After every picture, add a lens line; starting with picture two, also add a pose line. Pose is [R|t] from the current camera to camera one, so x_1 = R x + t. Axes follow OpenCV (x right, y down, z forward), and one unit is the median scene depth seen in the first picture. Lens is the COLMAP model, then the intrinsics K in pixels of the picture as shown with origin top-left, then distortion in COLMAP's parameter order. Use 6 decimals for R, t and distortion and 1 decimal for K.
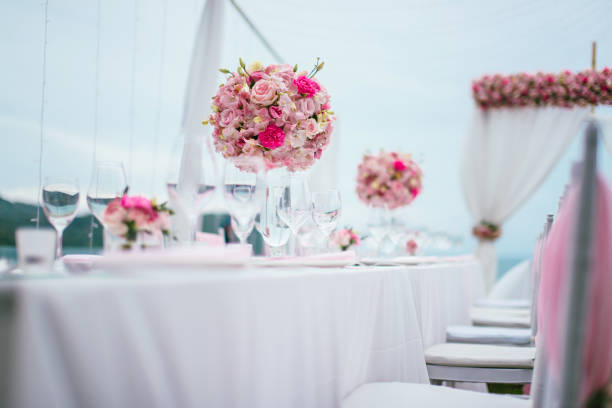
lens RADIAL K [[1812.7, 0, 306.0], [0, 1812.7, 204.0], [0, 0, 1]] dist [-0.526013, 17.594556]
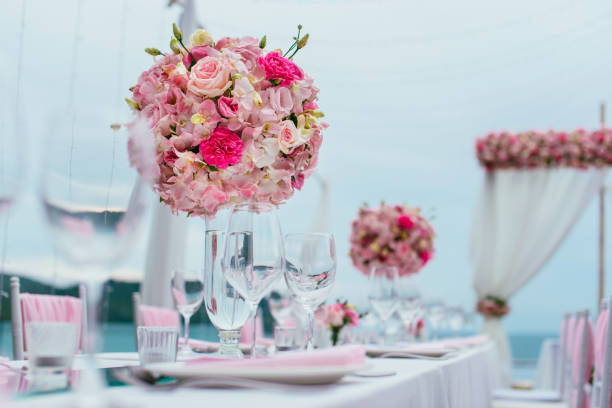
lens RADIAL K [[1812.7, 0, 306.0], [0, 1812.7, 204.0], [0, 0, 1]] dist [-0.526013, 17.594556]
pose [[0.999951, 0.006716, 0.007321, 0.004300], [-0.006408, 0.999123, -0.041384, 0.005422], [-0.007593, 0.041336, 0.999116, 0.335897]]
